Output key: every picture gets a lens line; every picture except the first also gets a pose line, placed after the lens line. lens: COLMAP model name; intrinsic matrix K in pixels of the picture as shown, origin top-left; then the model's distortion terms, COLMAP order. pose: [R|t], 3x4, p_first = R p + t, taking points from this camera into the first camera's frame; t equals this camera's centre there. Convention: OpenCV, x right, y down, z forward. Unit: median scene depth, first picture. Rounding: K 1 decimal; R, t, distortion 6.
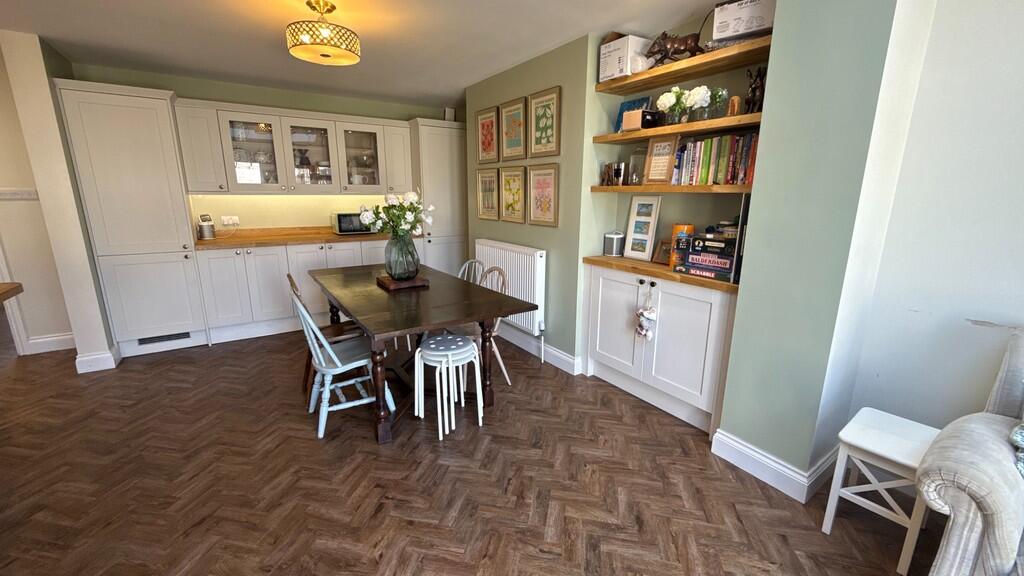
lens RADIAL K [[409.4, 0, 513.8], [0, 409.4, 286.4], [0, 0, 1]] dist [0.000697, -0.000155]
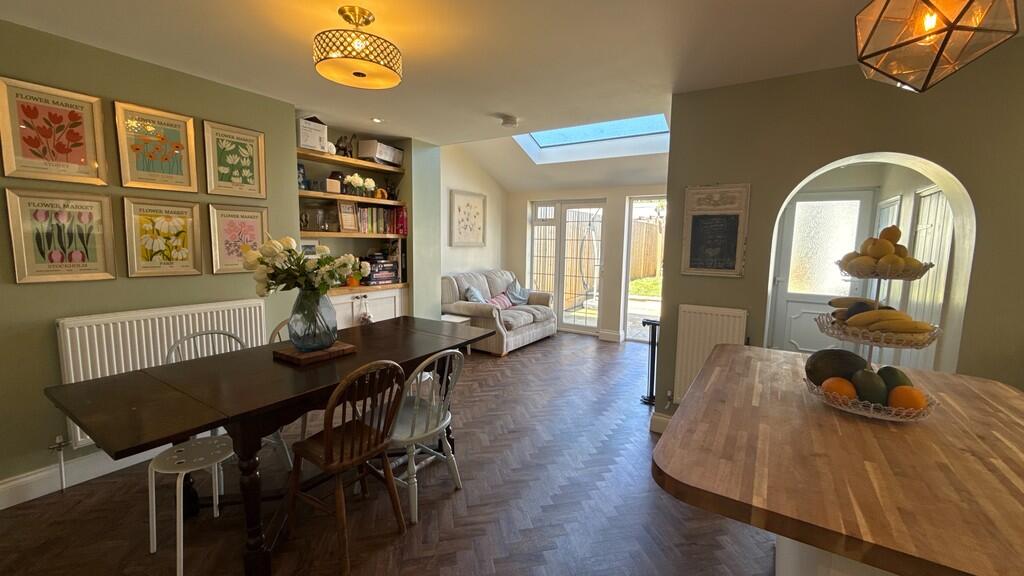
lens RADIAL K [[409.4, 0, 512.7], [0, 409.4, 286.5], [0, 0, 1]] dist [0.000697, -0.000155]
pose [[-0.390870, -0.113941, 0.913366, -1.381185], [0.189273, 0.961153, 0.200900, -0.266327], [-0.900775, 0.251401, -0.354120, 1.131470]]
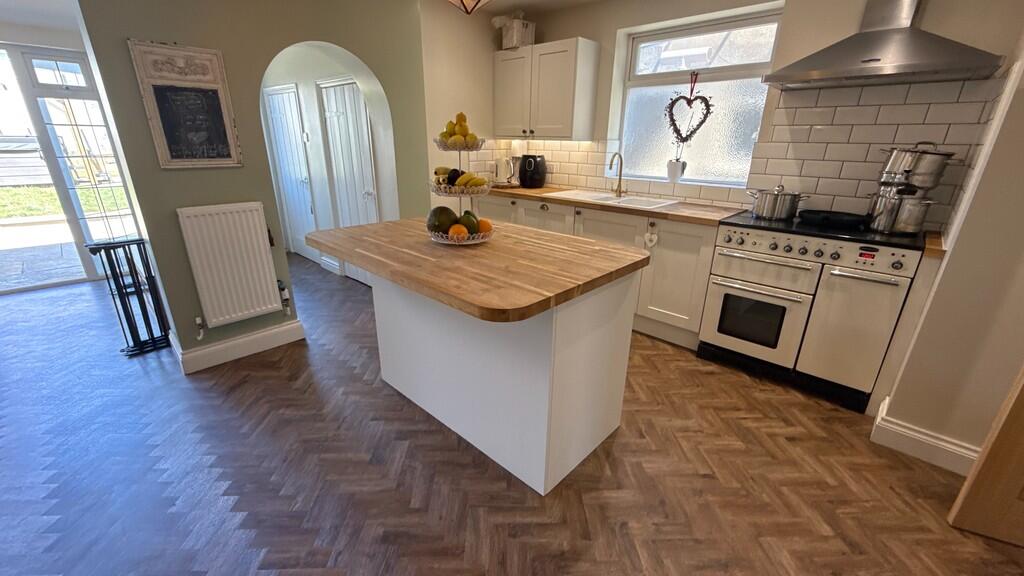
lens RADIAL K [[409.4, 0, 512.3], [0, 409.4, 287.5], [0, 0, 1]] dist [0.000697, -0.000155]
pose [[-0.975448, 0.057507, -0.212590, -1.019934], [-0.067413, 0.841005, 0.536811, -0.284318], [0.209659, 0.537962, -0.816480, 1.297470]]
